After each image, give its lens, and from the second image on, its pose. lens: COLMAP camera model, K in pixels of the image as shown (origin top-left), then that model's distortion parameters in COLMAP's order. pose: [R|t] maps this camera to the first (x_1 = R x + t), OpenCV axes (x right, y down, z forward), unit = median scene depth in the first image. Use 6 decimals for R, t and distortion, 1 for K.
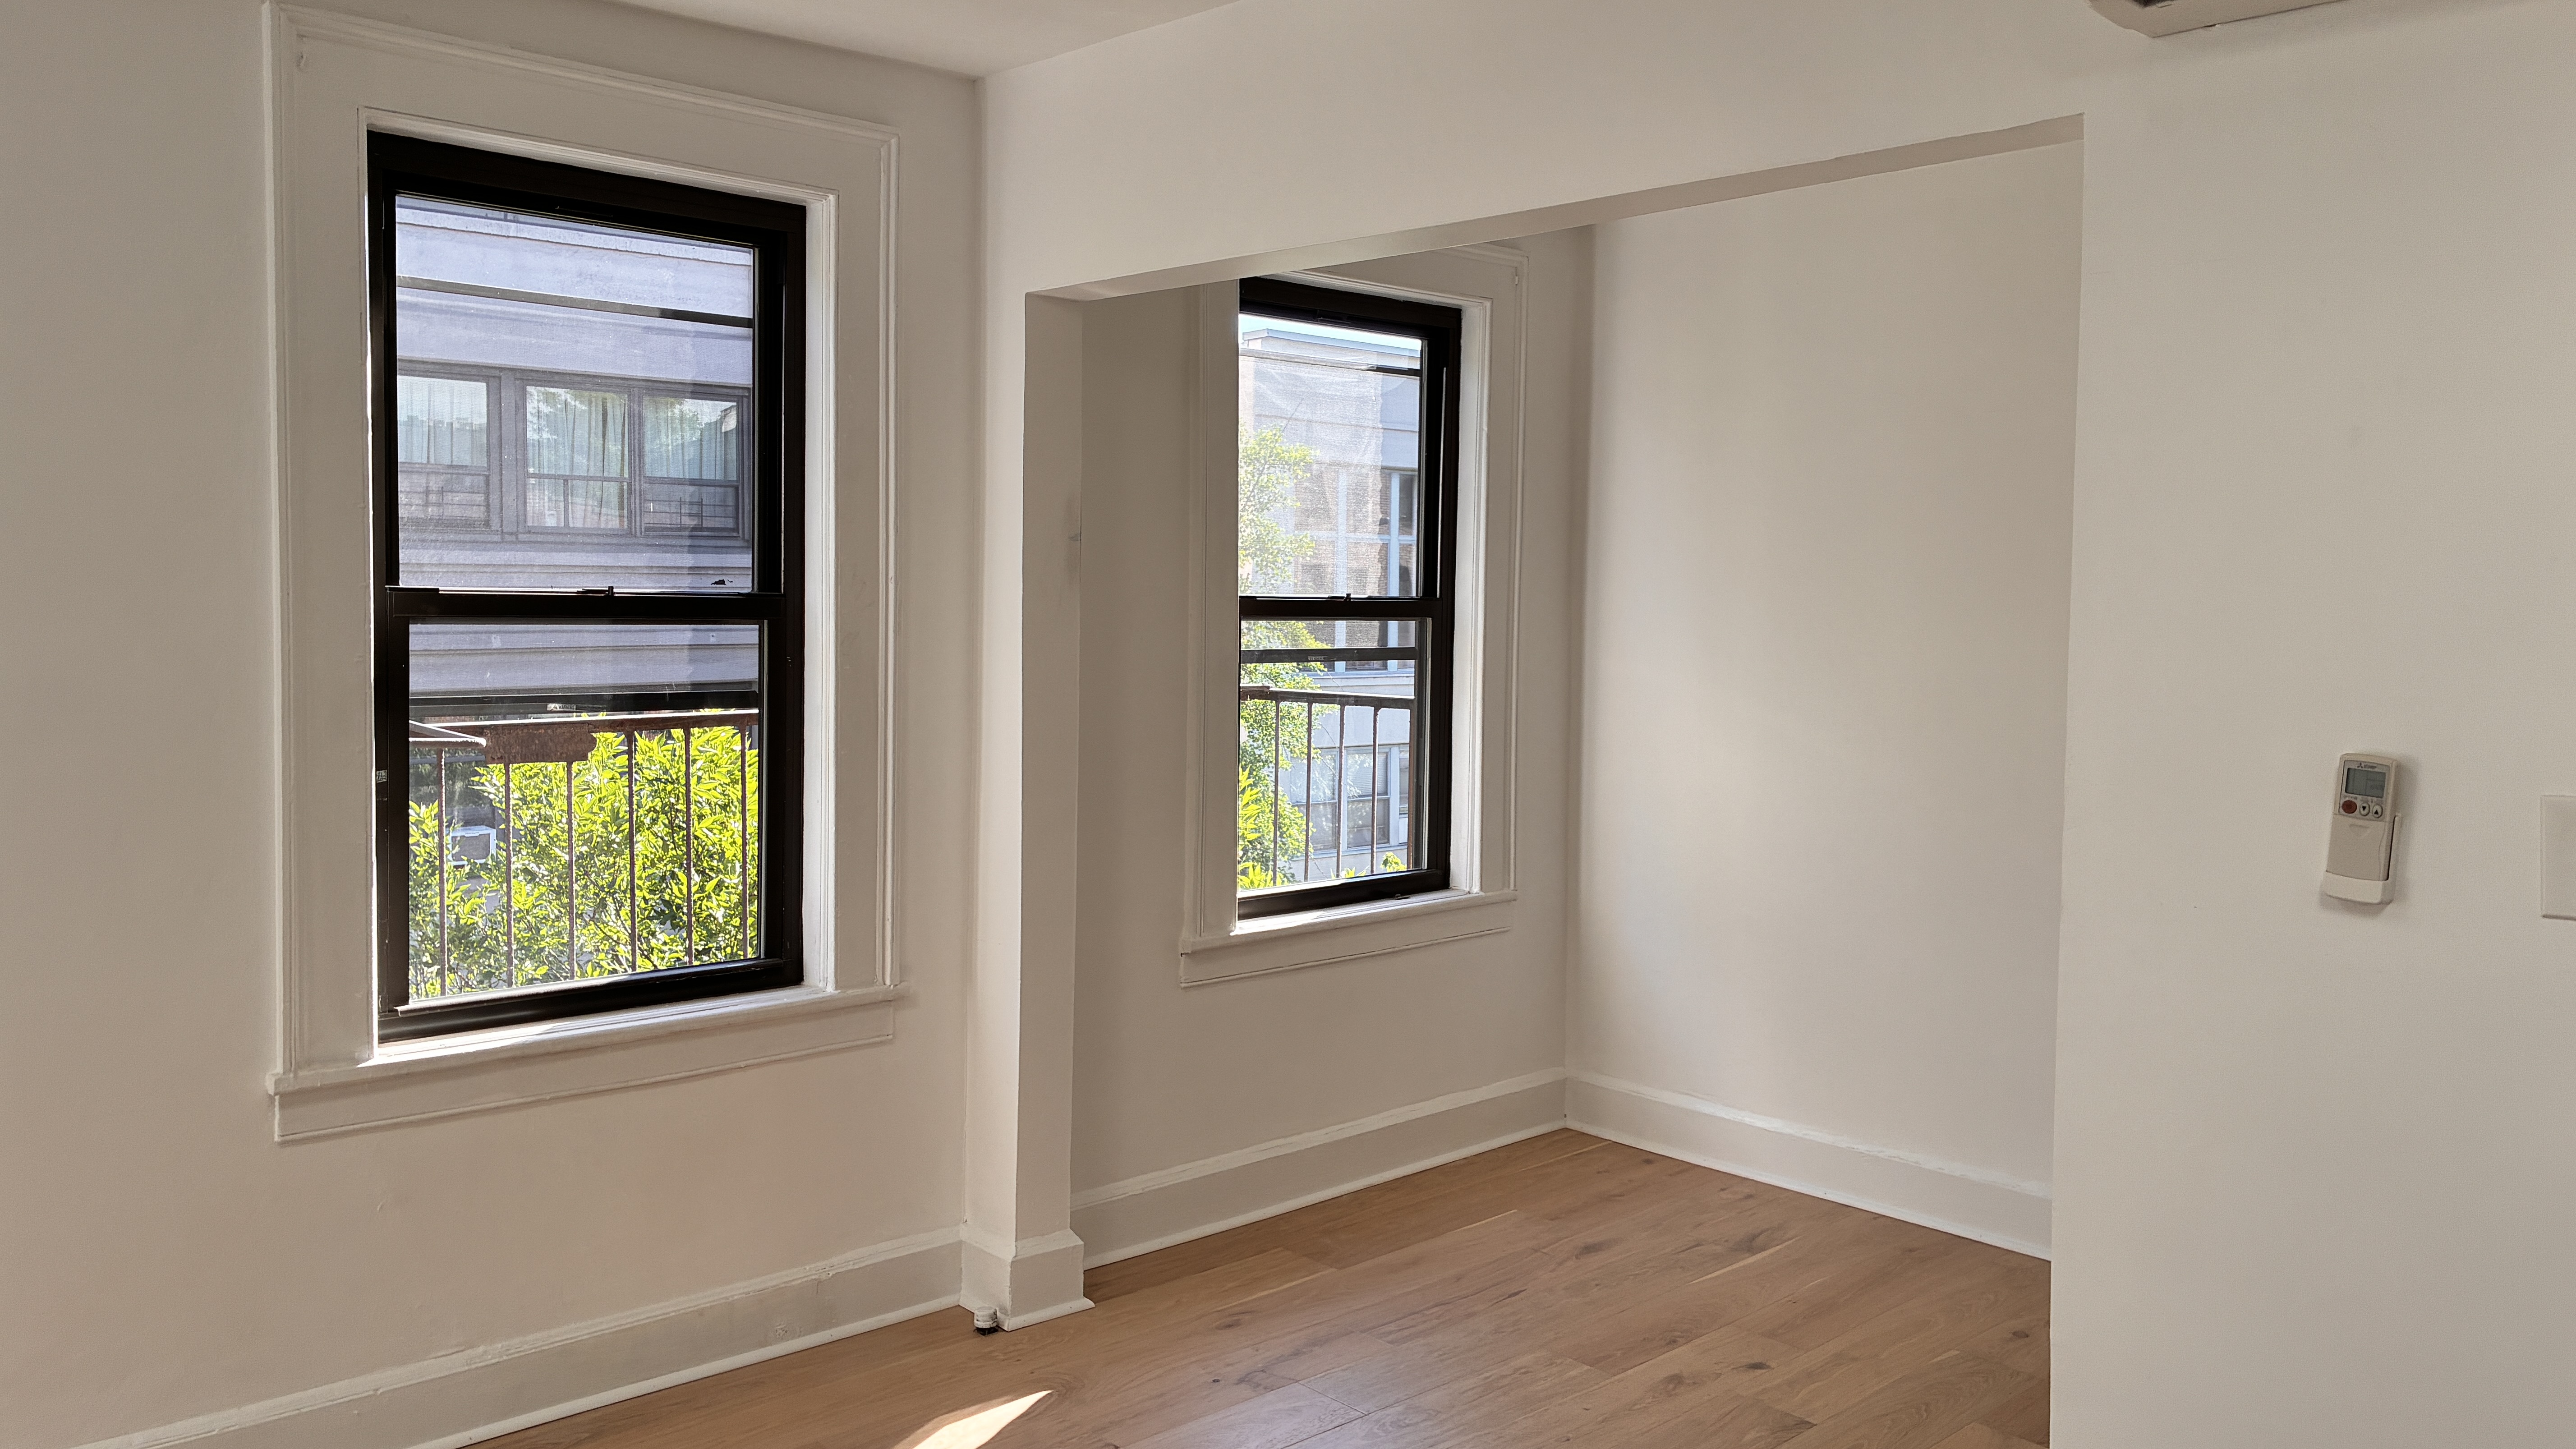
lens RADIAL K [[1955.9, 0, 1270.5], [0, 1955.9, 715.1], [0, 0, 1]] dist [0.033554, -0.040267]
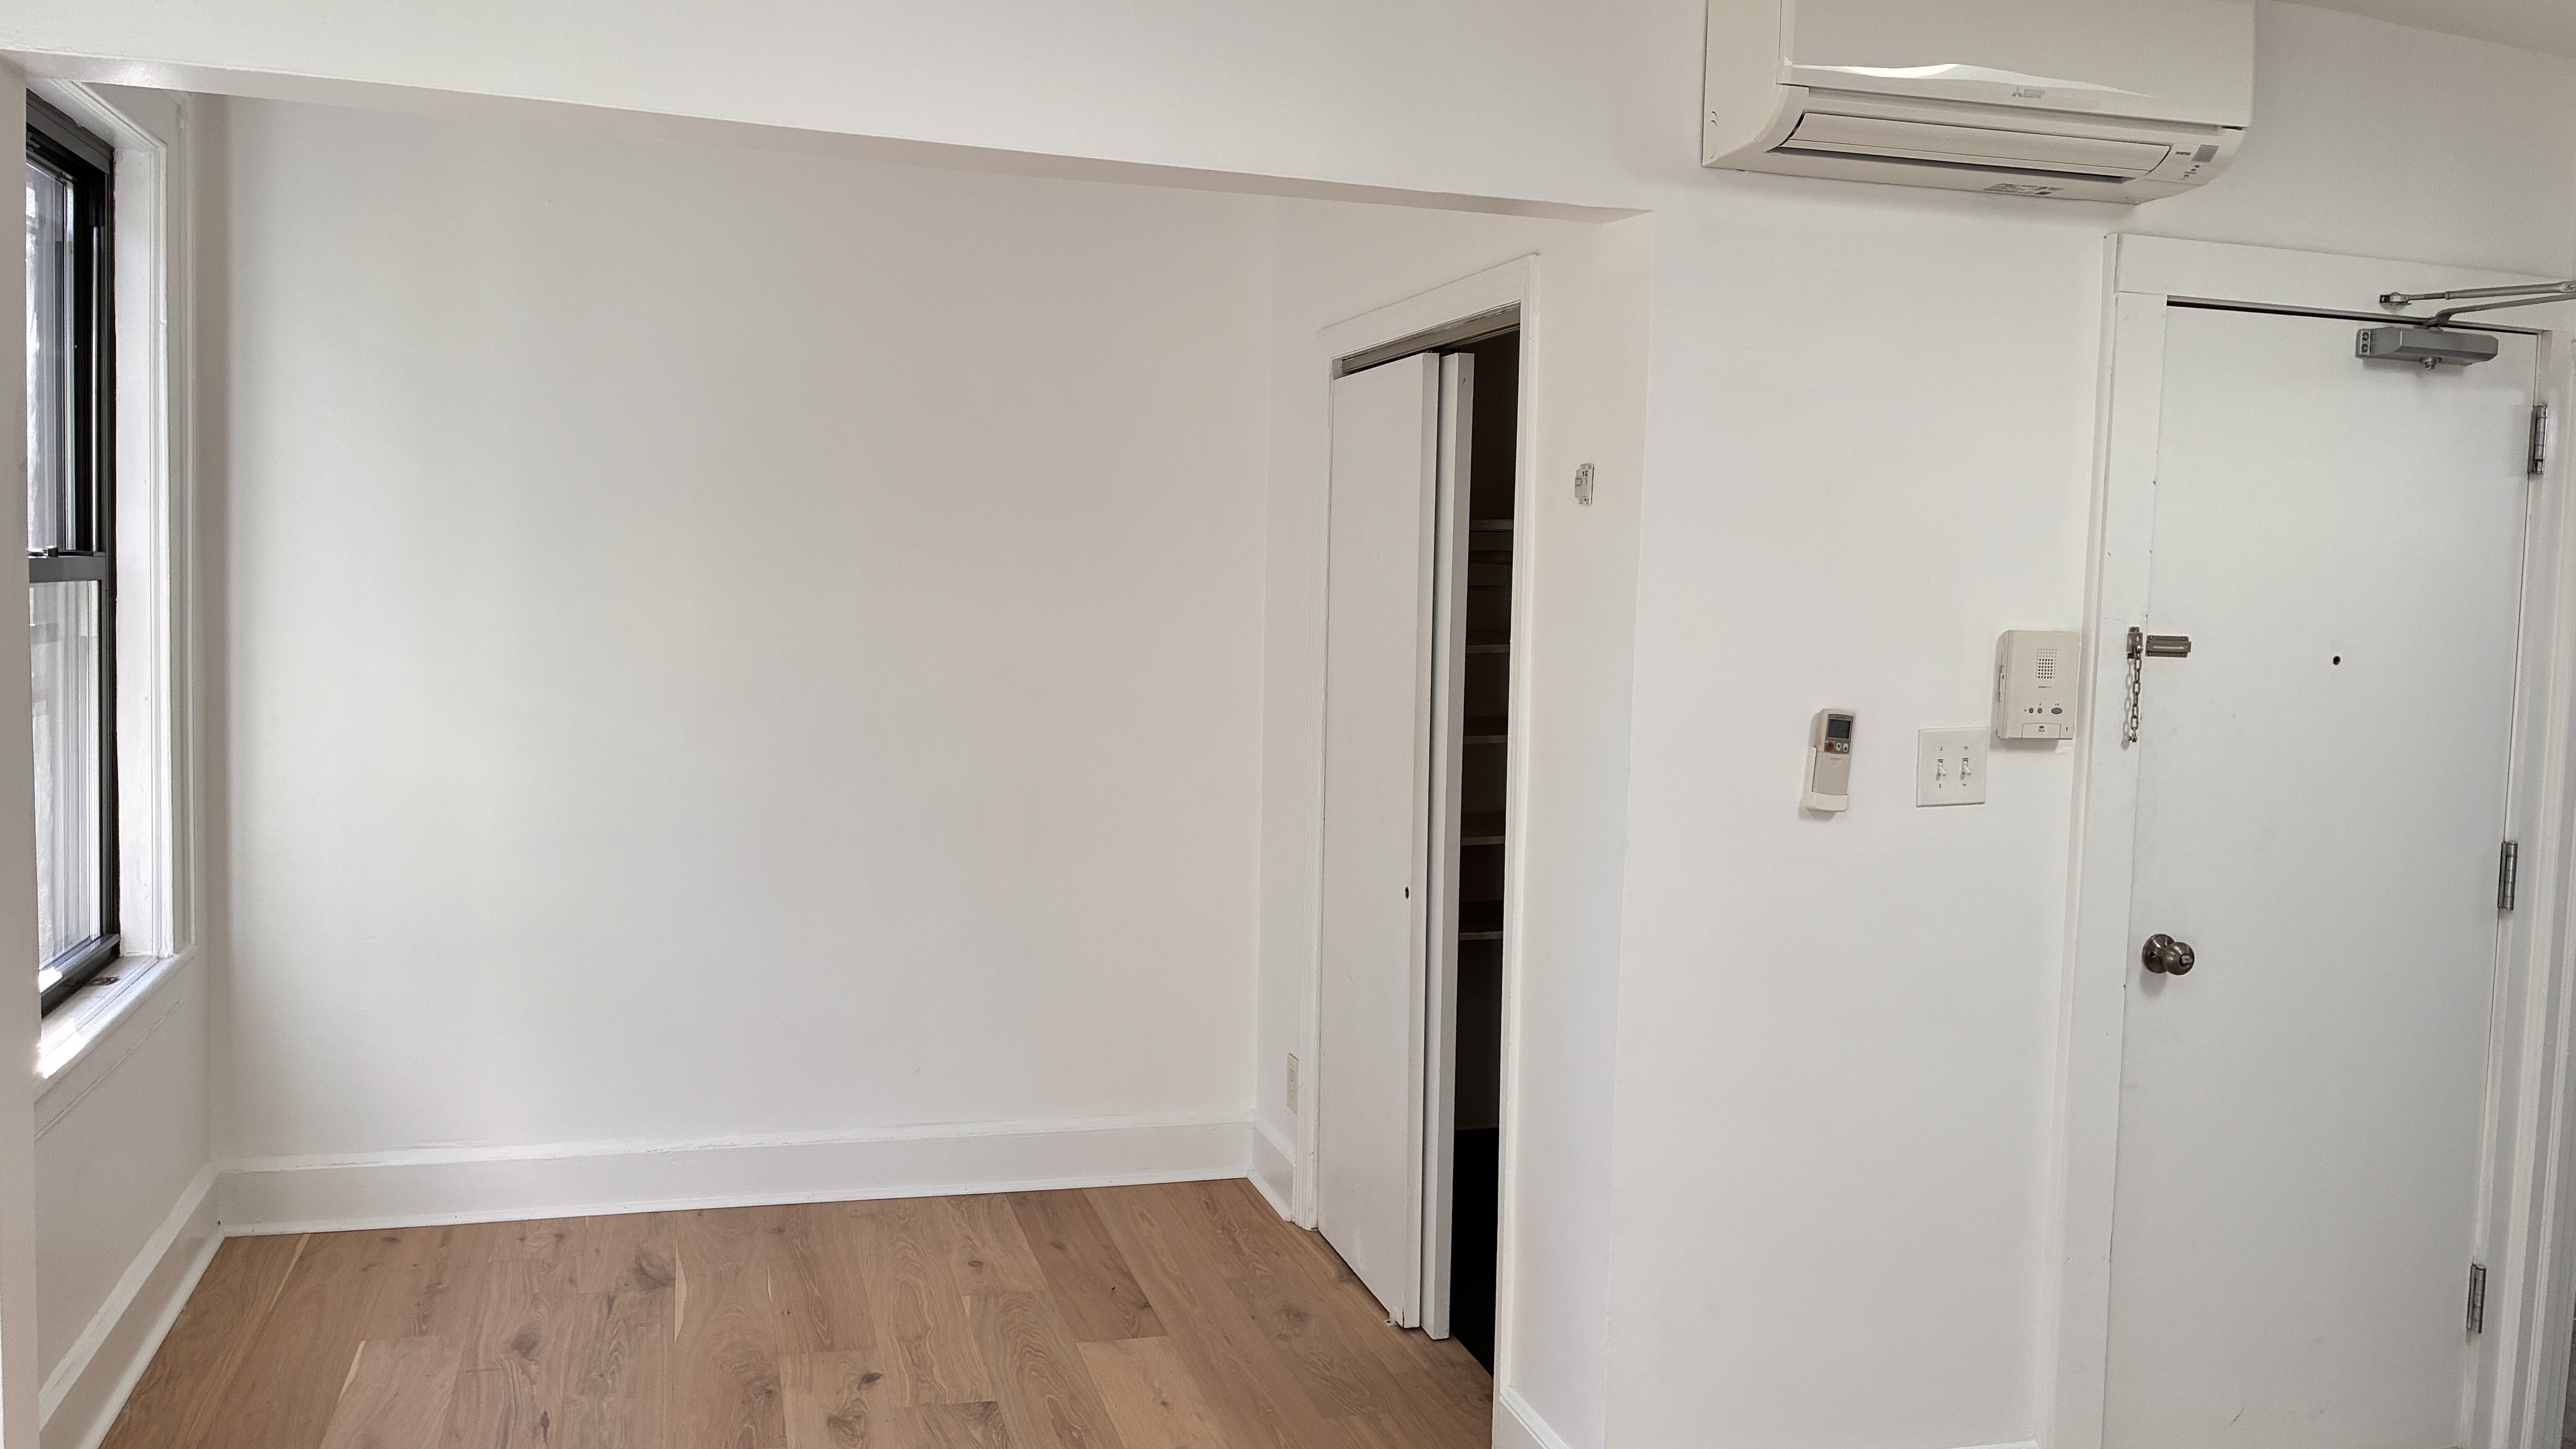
lens RADIAL K [[1955.9, 0, 1291.8], [0, 1955.9, 715.5], [0, 0, 1]] dist [0.033554, -0.040267]
pose [[0.432653, -0.064939, 0.899219, -0.497031], [0.029914, 0.997887, 0.057672, -0.038503], [-0.901064, 0.001948, 0.433682, 0.397921]]
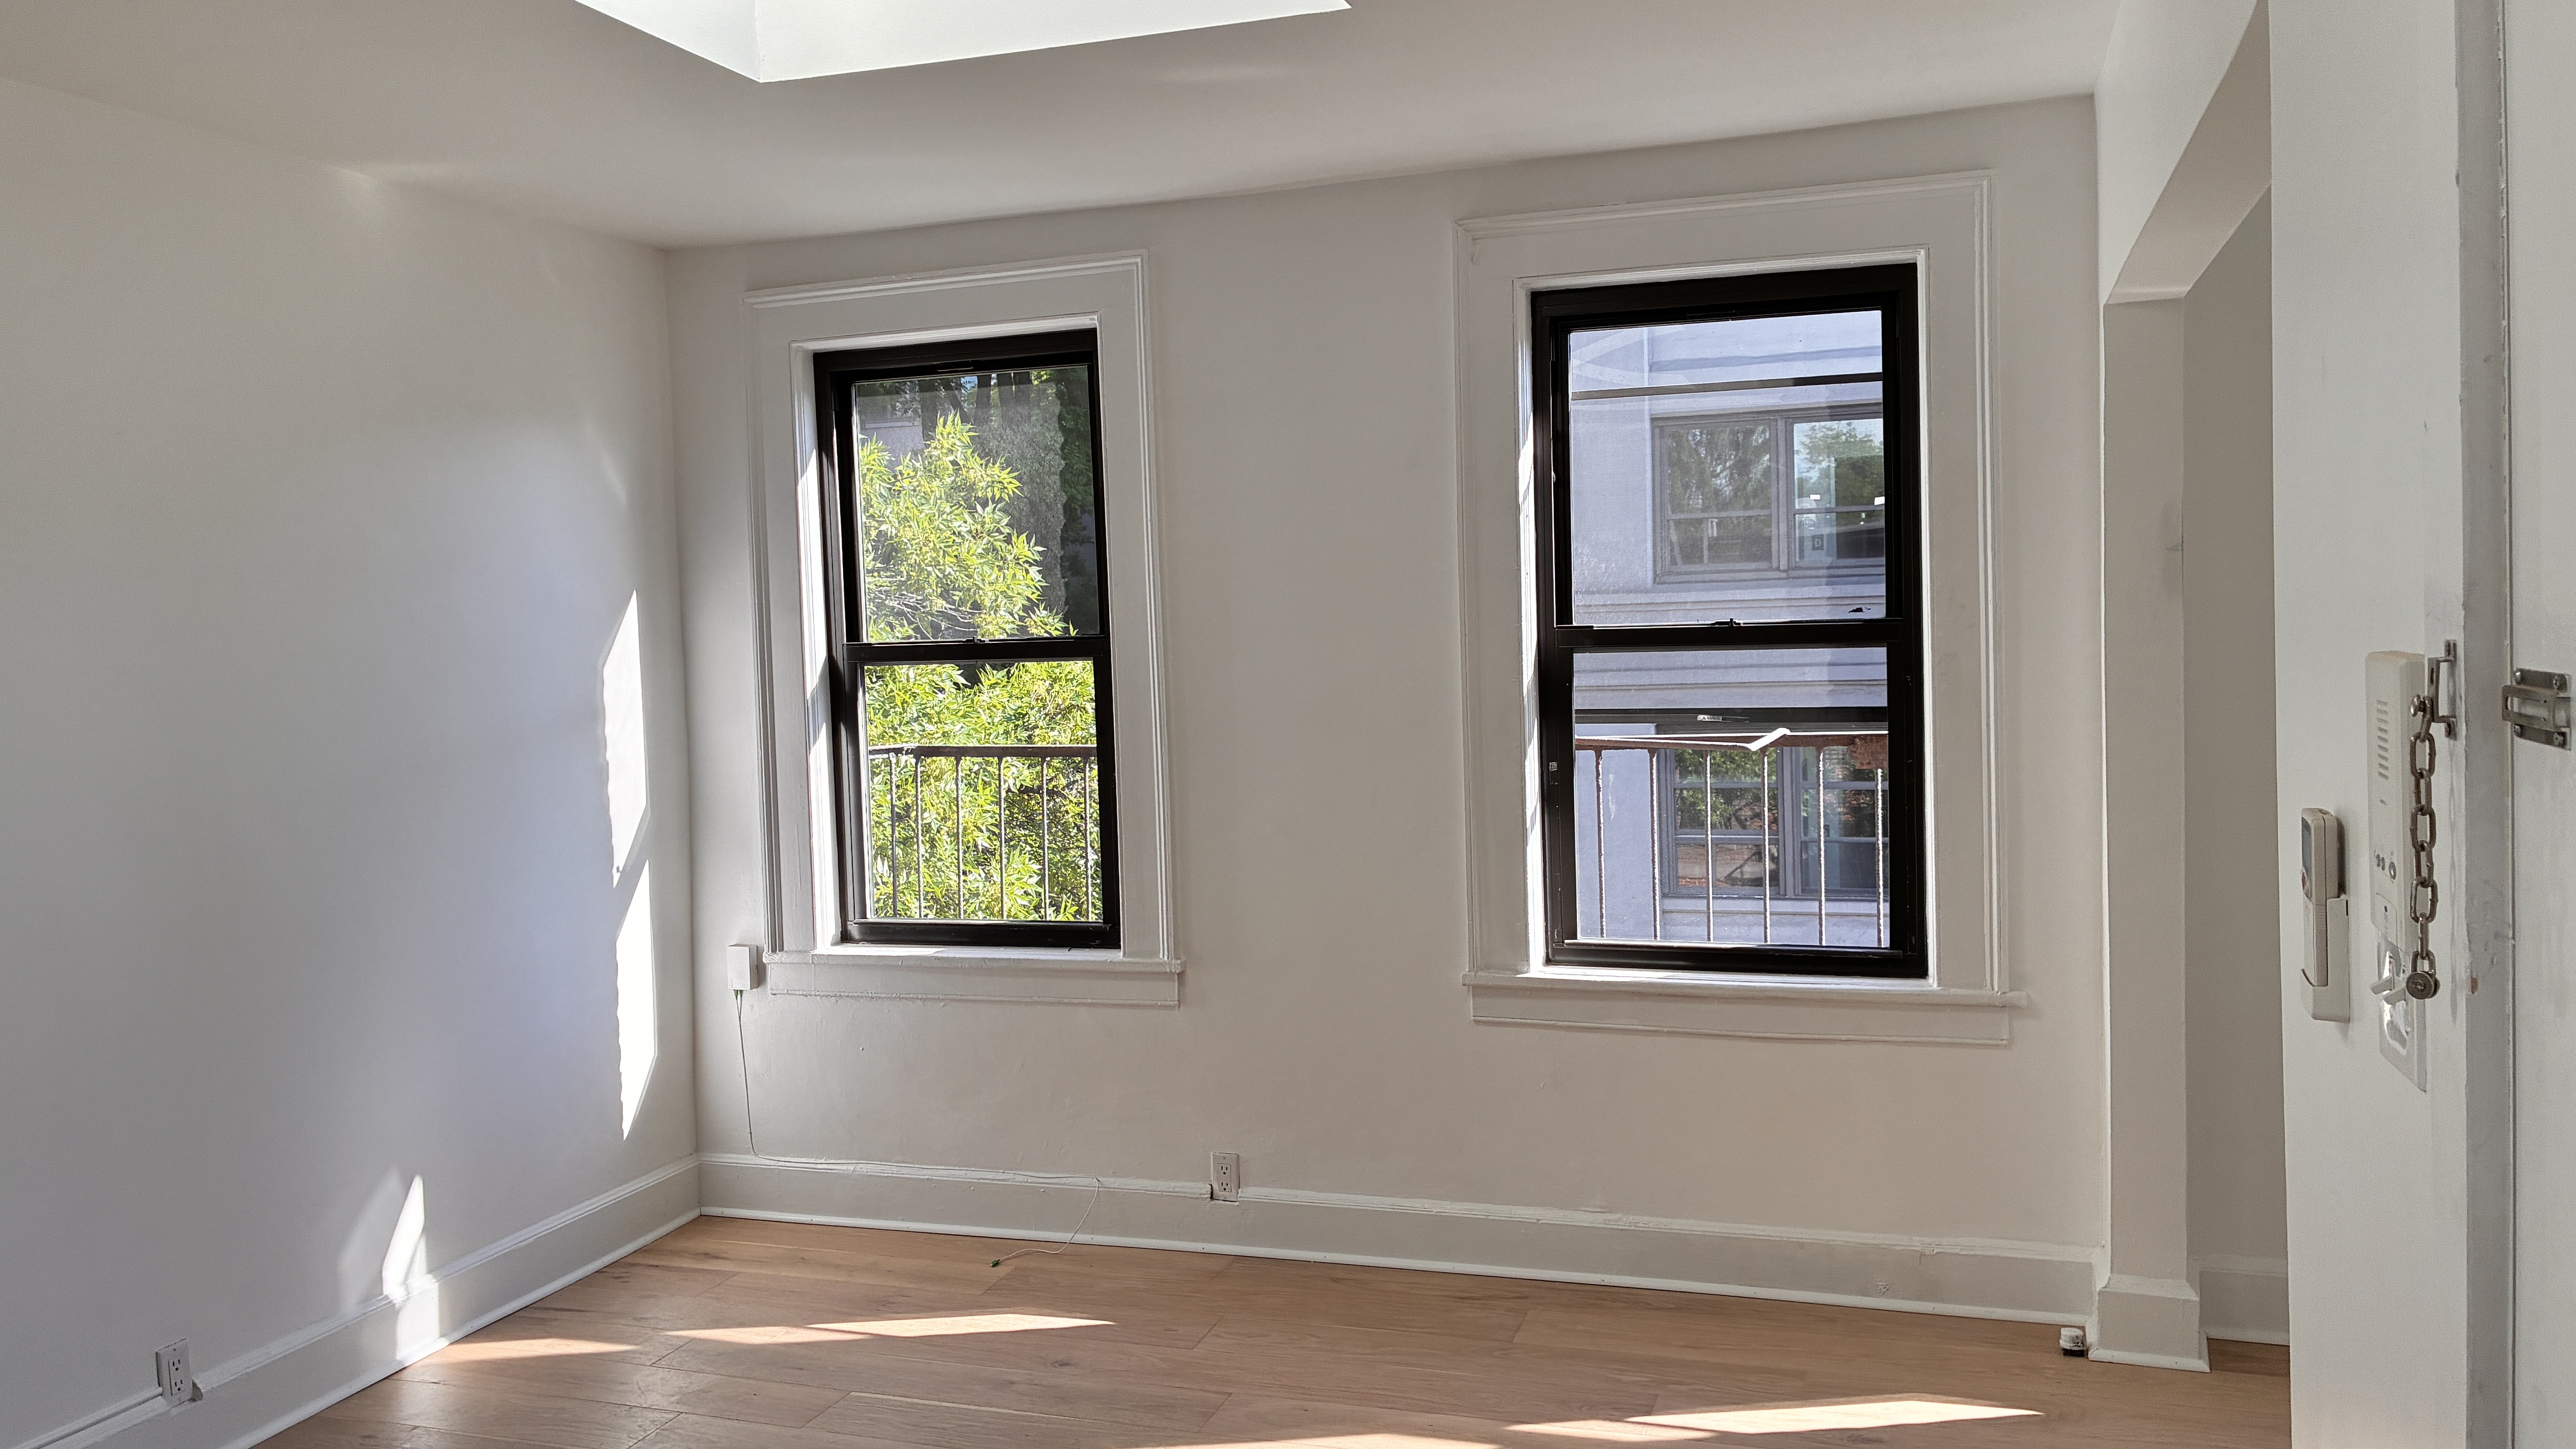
lens RADIAL K [[1955.9, 0, 1286.4], [0, 1955.9, 708.6], [0, 0, 1]] dist [0.033554, -0.040267]
pose [[0.468752, 0.011648, -0.883253, 0.558573], [-0.019787, 0.999801, 0.002684, -0.007248], [0.883108, 0.016219, 0.468889, 0.180620]]
